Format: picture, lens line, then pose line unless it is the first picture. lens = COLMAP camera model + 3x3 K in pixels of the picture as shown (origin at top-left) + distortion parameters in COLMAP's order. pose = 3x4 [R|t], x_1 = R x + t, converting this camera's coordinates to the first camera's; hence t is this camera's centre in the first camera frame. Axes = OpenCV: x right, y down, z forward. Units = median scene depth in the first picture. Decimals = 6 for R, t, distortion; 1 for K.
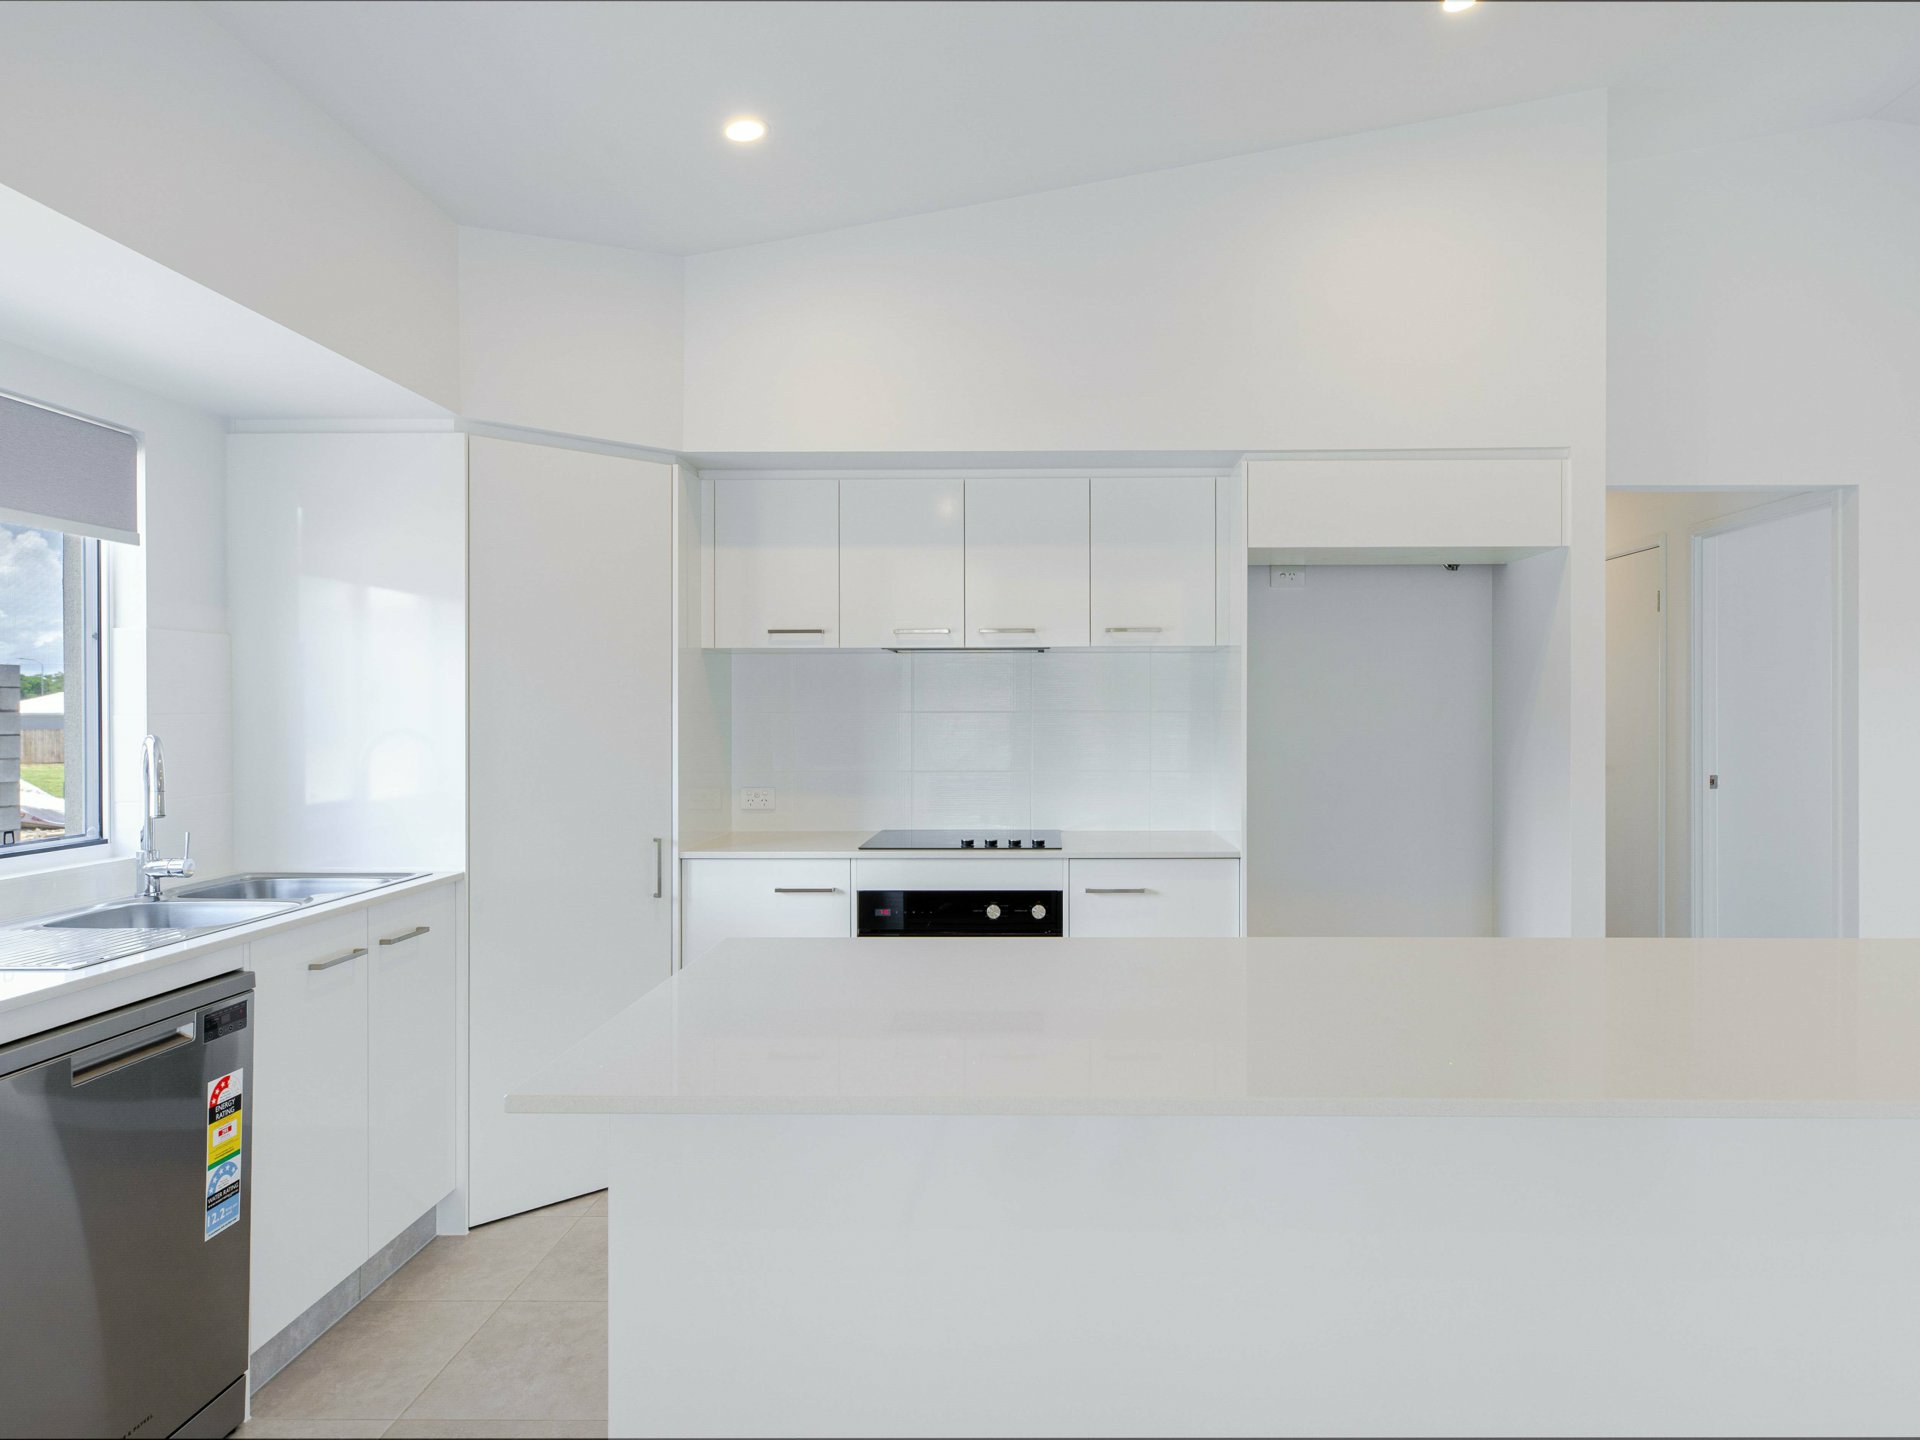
lens RADIAL K [[1226.4, 0, 960.3], [0, 1226.4, 707.3], [0, 0, 1]] dist [0.038549, 0.000794]
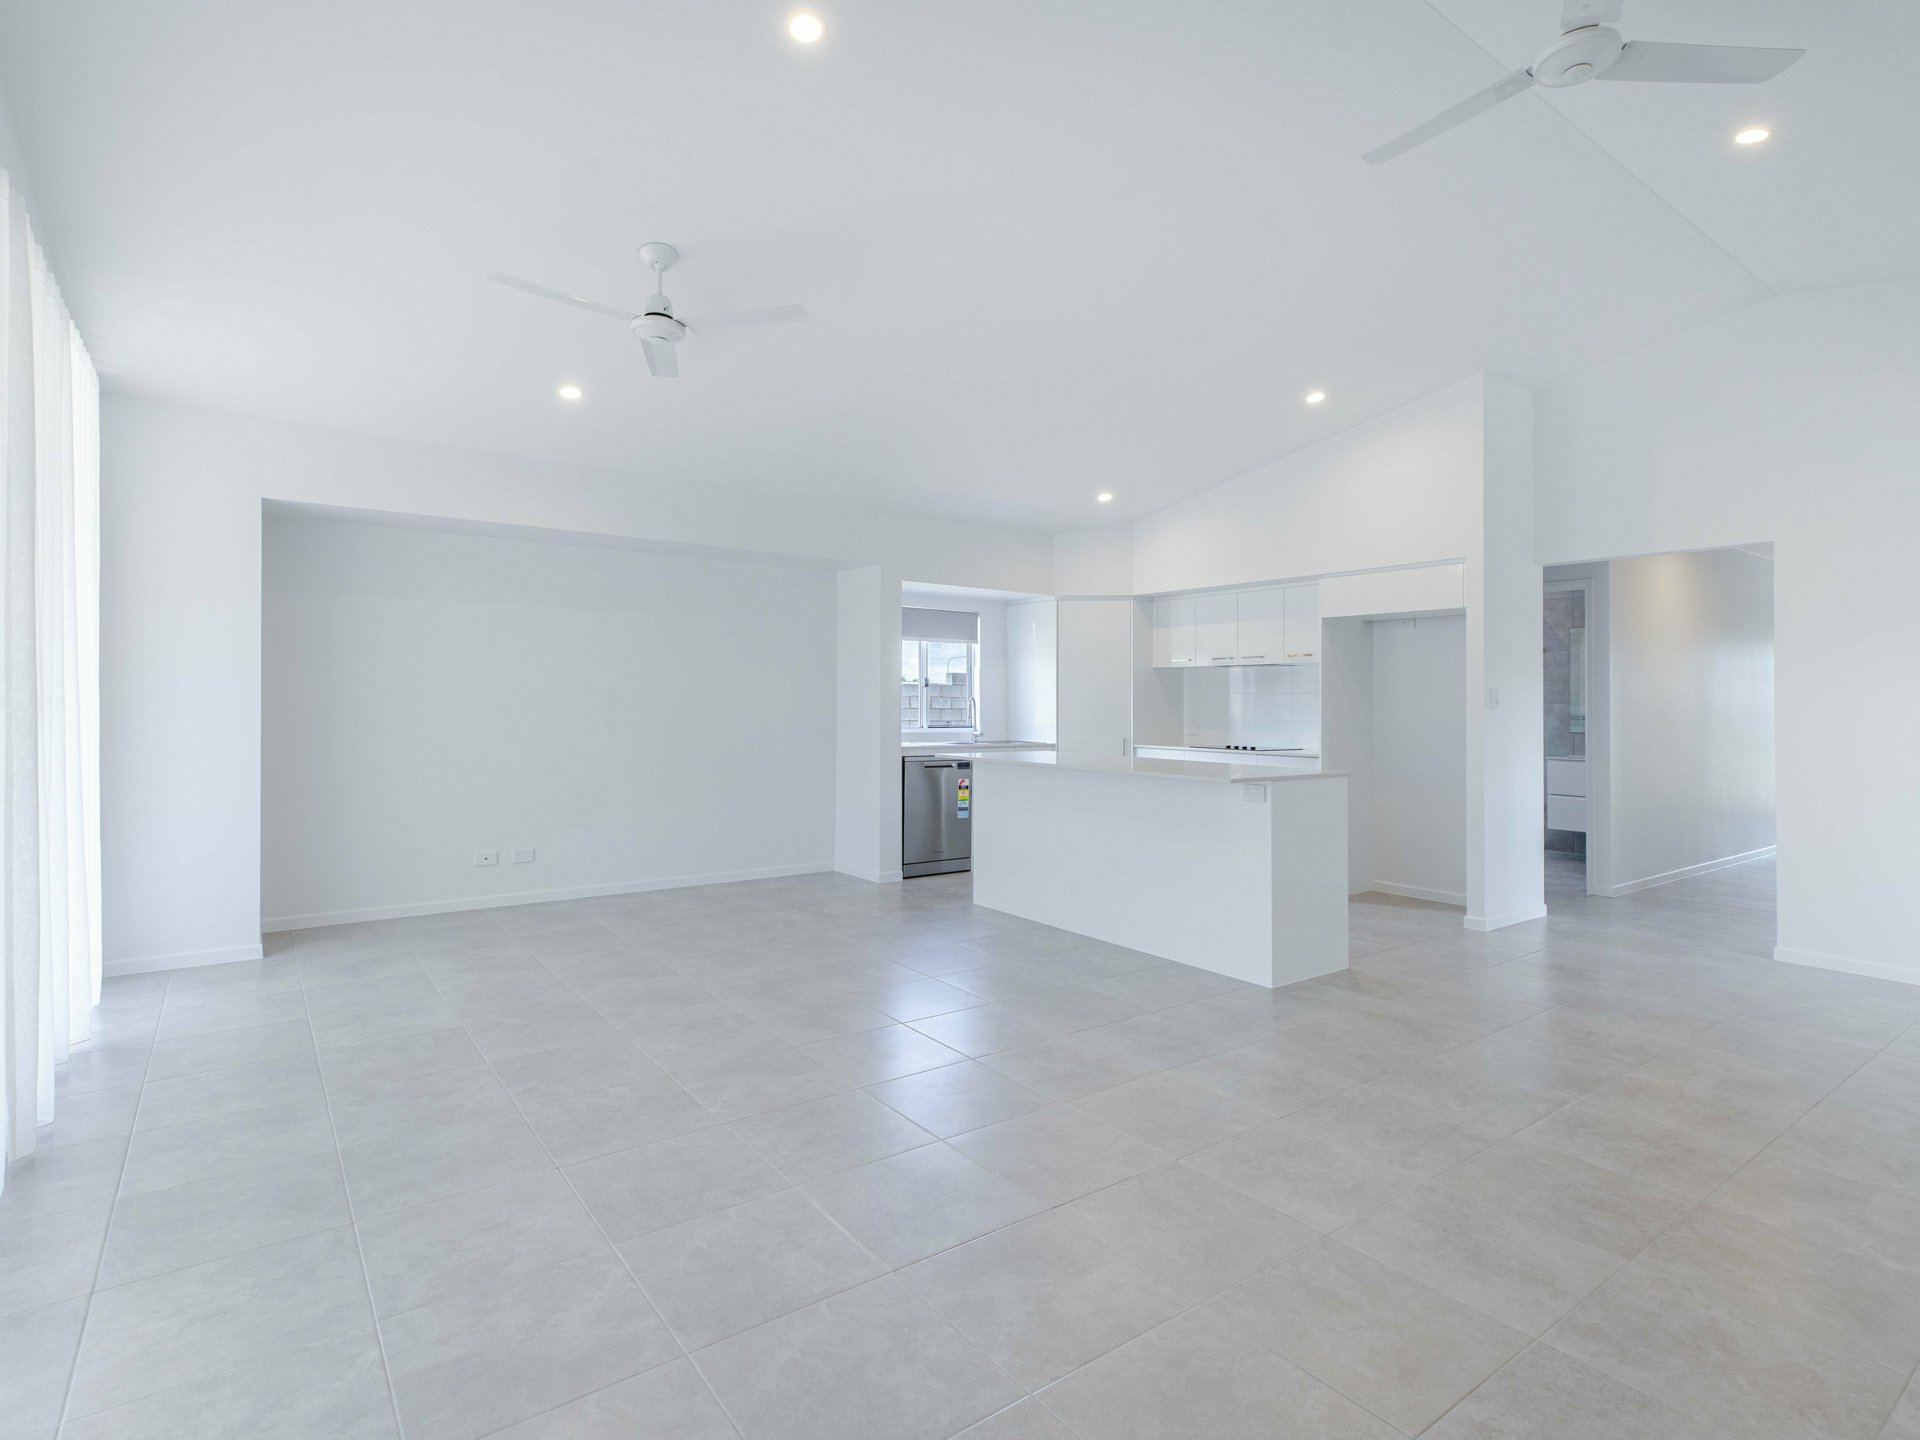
lens RADIAL K [[982.3, 0, 960.6], [0, 982.3, 712.5], [0, 0, 1]] dist [0.000412, 0.000066]
pose [[0.599143, 0.012678, -0.800542, 1.259162], [-0.019496, 0.999809, 0.001242, 0.053283], [0.800405, 0.014863, 0.599276, -0.584066]]
